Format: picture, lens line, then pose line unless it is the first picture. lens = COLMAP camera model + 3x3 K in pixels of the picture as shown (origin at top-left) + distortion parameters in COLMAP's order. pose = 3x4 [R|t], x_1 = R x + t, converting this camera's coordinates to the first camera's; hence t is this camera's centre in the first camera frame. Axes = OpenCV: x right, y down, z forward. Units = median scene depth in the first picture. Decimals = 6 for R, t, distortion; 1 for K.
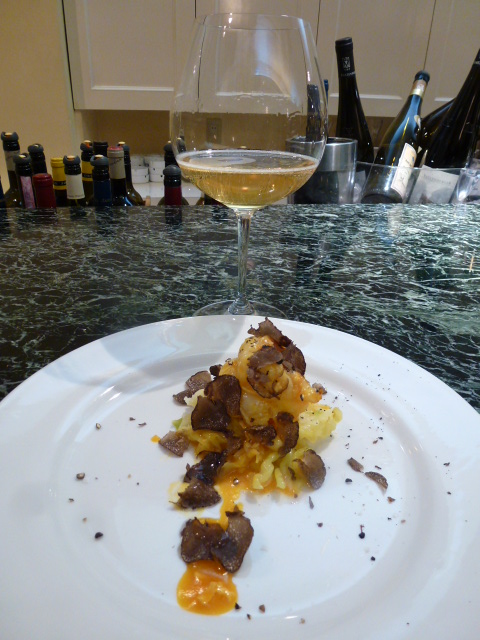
lens RADIAL K [[462.7, 0, 237.3], [0, 462.7, 324.6], [0, 0, 1]] dist [-0.063814, 0.020702]
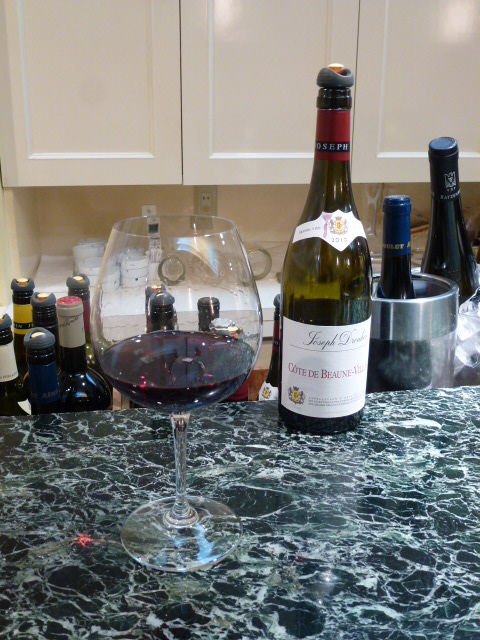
lens RADIAL K [[669.0, 0, 241.2], [0, 669.0, 323.5], [0, 0, 1]] dist [-0.054292, 0.000000]
pose [[0.999478, -0.029832, 0.012427, -0.071599], [0.031414, 0.987116, -0.156892, -0.346162], [-0.007587, 0.157201, 0.987538, 0.173102]]
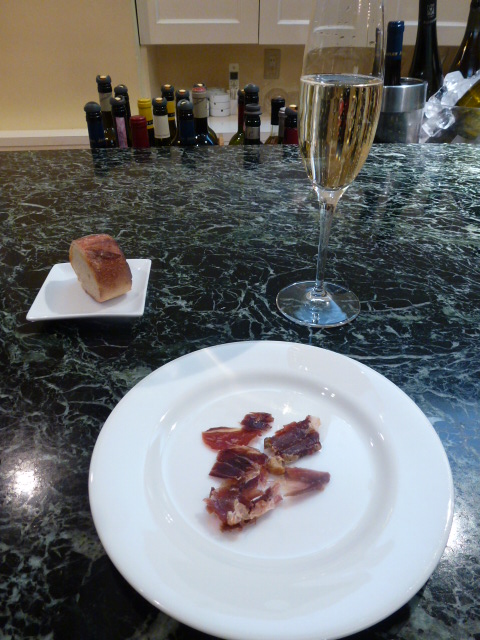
lens RADIAL K [[462.7, 0, 234.7], [0, 462.7, 322.5], [0, 0, 1]] dist [-0.063814, 0.020702]
pose [[0.995287, 0.028751, -0.092608, -0.107242], [-0.016105, 0.990781, 0.134514, 0.027247], [0.095622, -0.132389, 0.986575, -0.235668]]
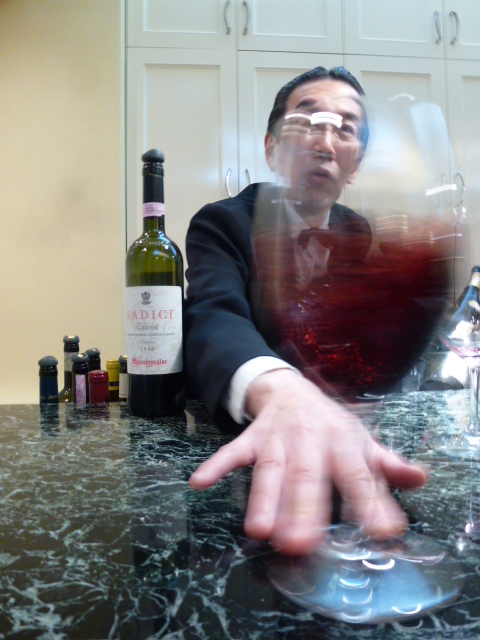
lens RADIAL K [[462.7, 0, 237.7], [0, 462.7, 322.7], [0, 0, 1]] dist [-0.063814, 0.020702]
pose [[0.996757, -0.042565, -0.068288, -0.077240], [0.006948, 0.890998, -0.453954, 0.052207], [0.080167, 0.452008, 0.888404, 0.125799]]
